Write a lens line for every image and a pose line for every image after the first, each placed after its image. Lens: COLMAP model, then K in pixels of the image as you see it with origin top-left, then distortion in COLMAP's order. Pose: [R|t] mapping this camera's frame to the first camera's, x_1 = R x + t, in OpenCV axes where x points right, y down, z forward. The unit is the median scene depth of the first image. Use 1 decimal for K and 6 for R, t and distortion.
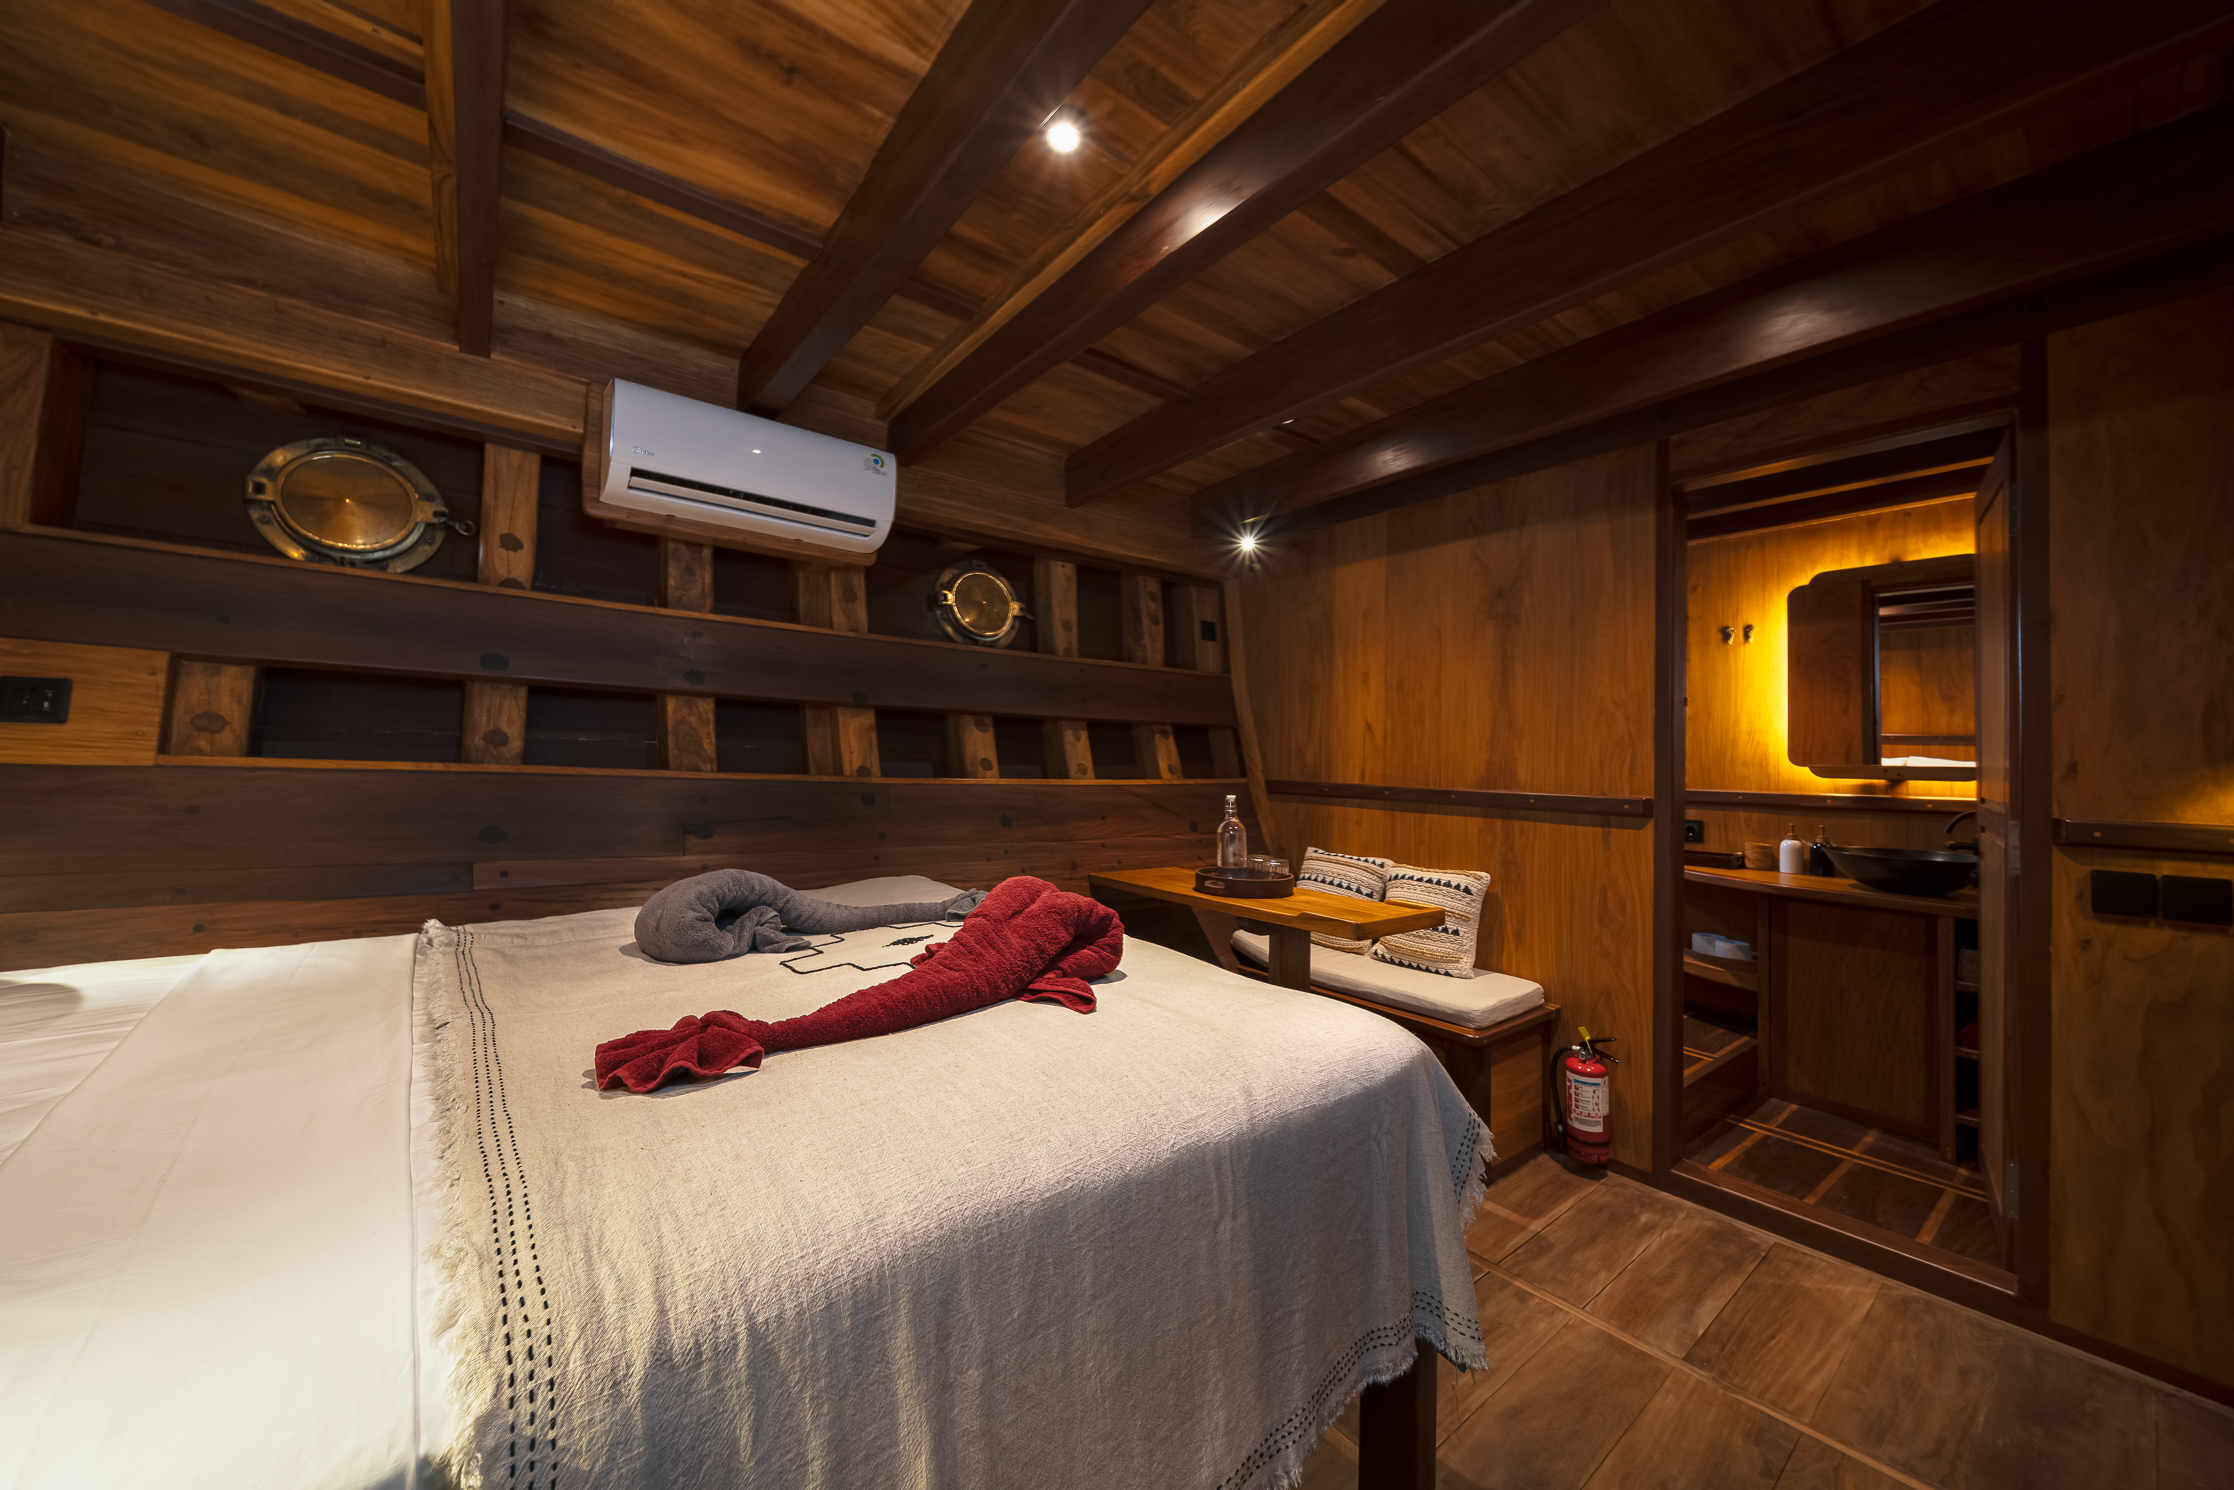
lens RADIAL K [[802.2, 0, 1078.1], [0, 802.2, 734.2], [0, 0, 1]] dist [-0.000152, -0.000025]
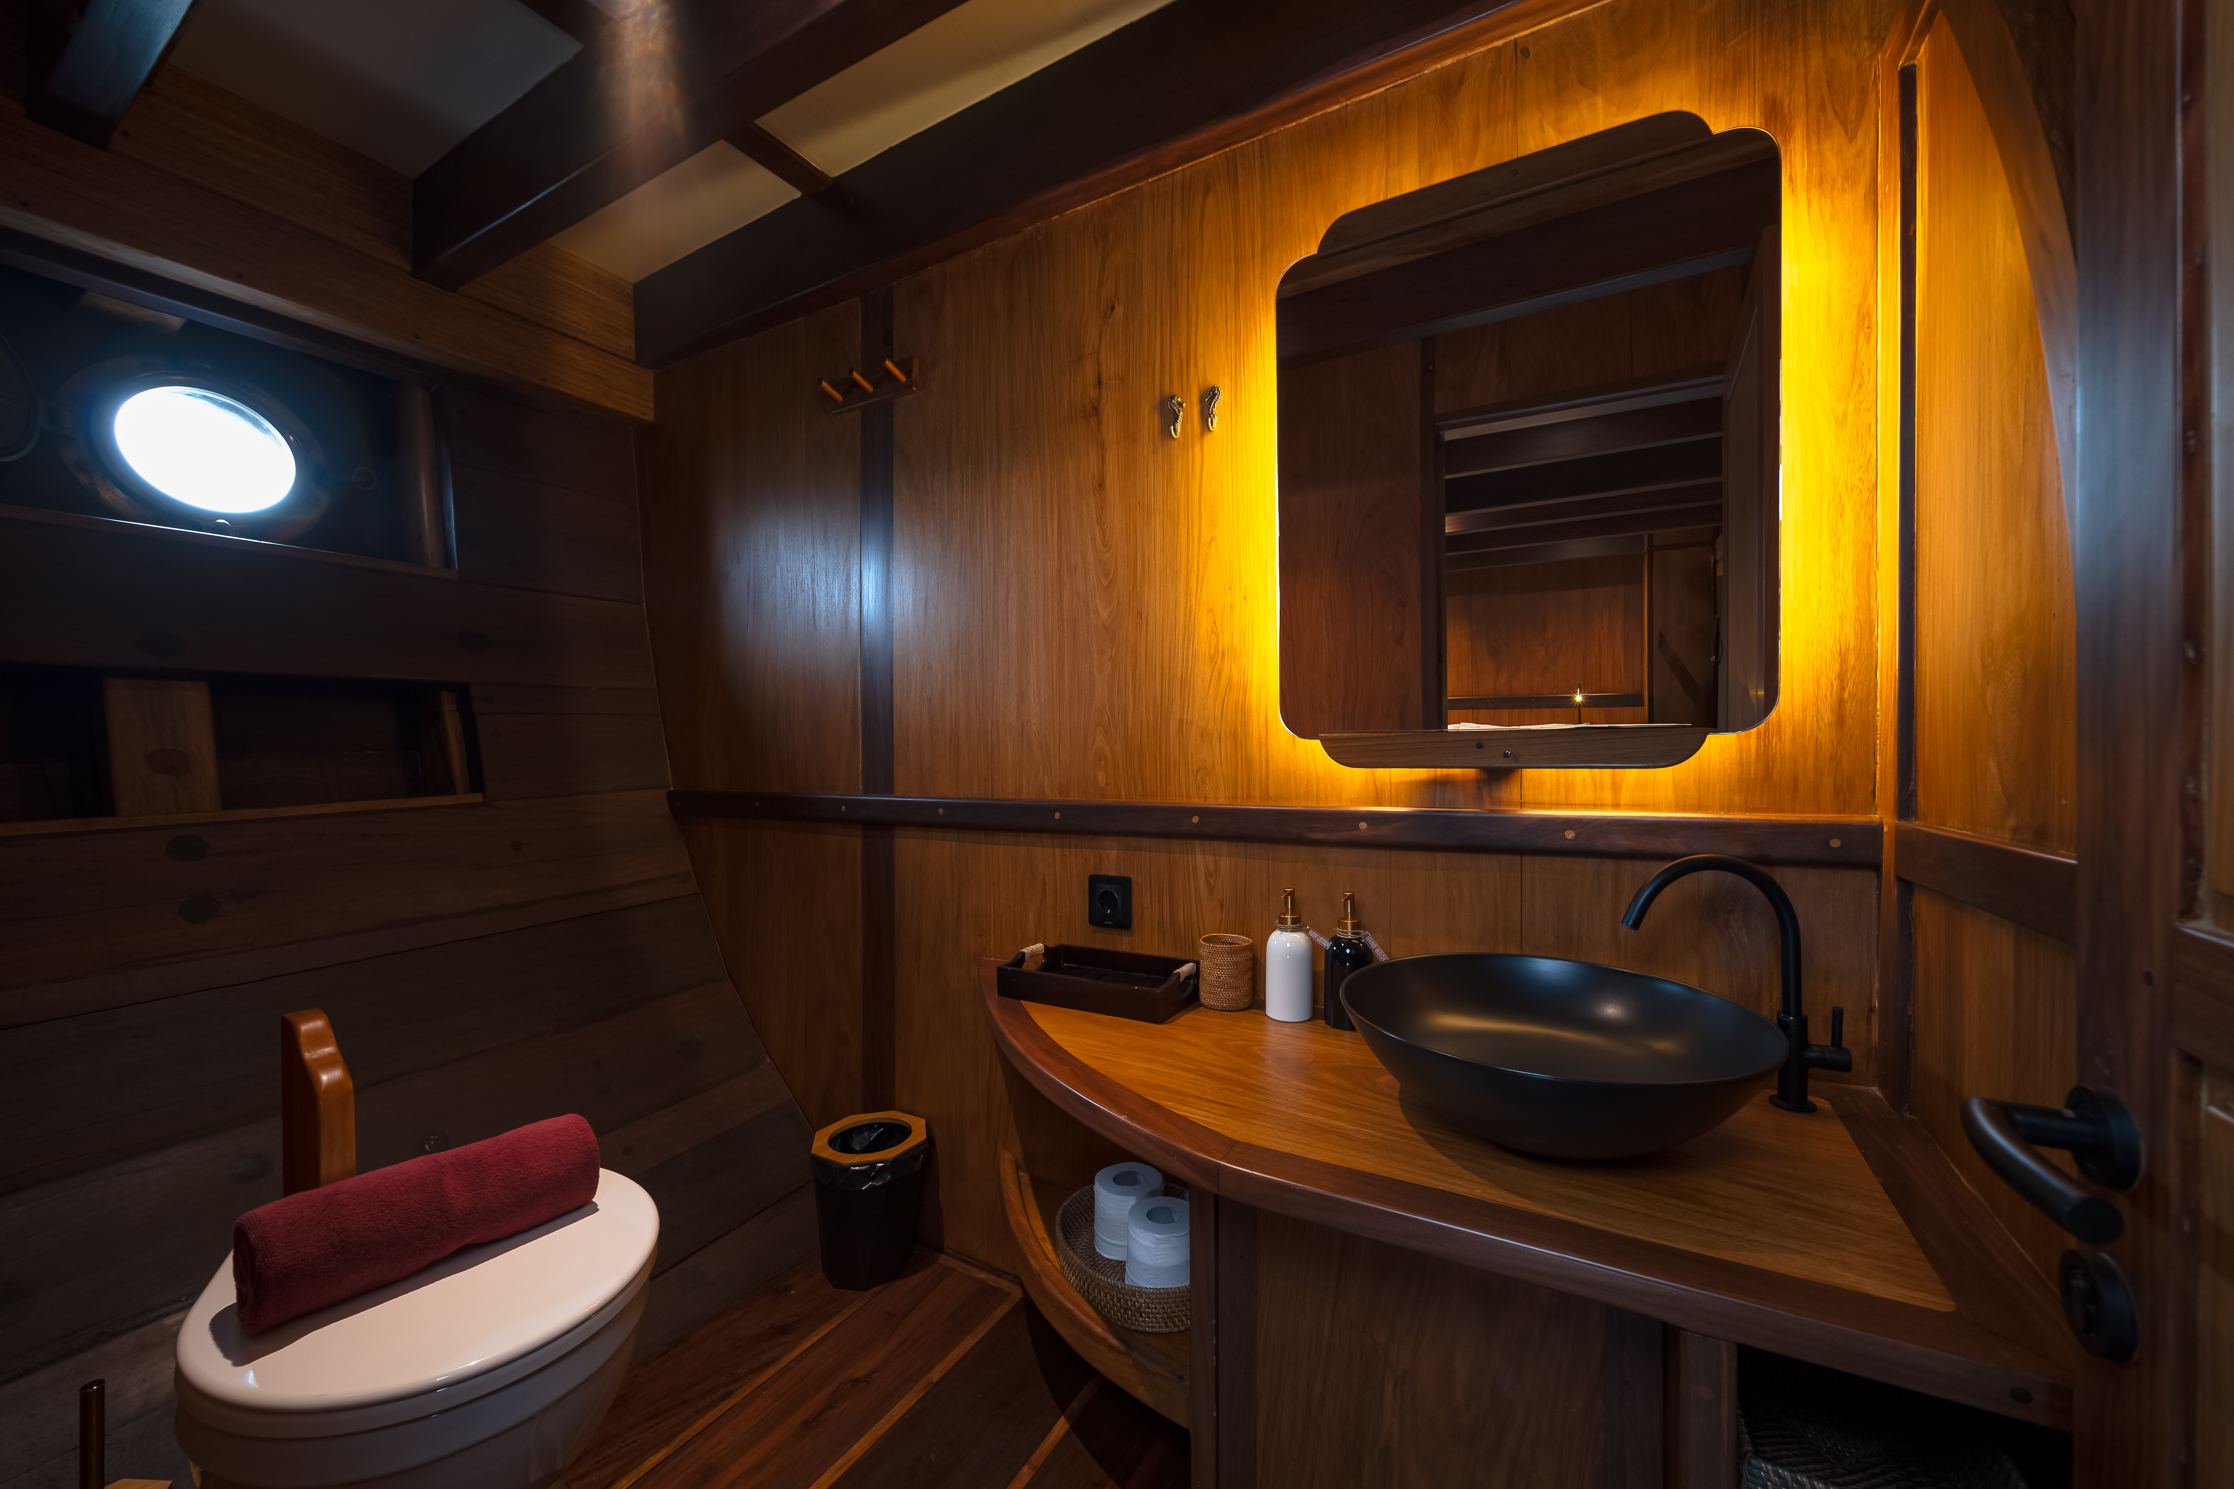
lens RADIAL K [[819.1, 0, 1113.1], [0, 819.1, 752.3], [0, 0, 1]] dist [0.001319, 0.000106]
pose [[0.912399, -0.034008, 0.407886, 0.625606], [0.017512, 0.998873, 0.044110, 0.026647], [-0.408927, -0.033103, 0.911967, 0.648112]]
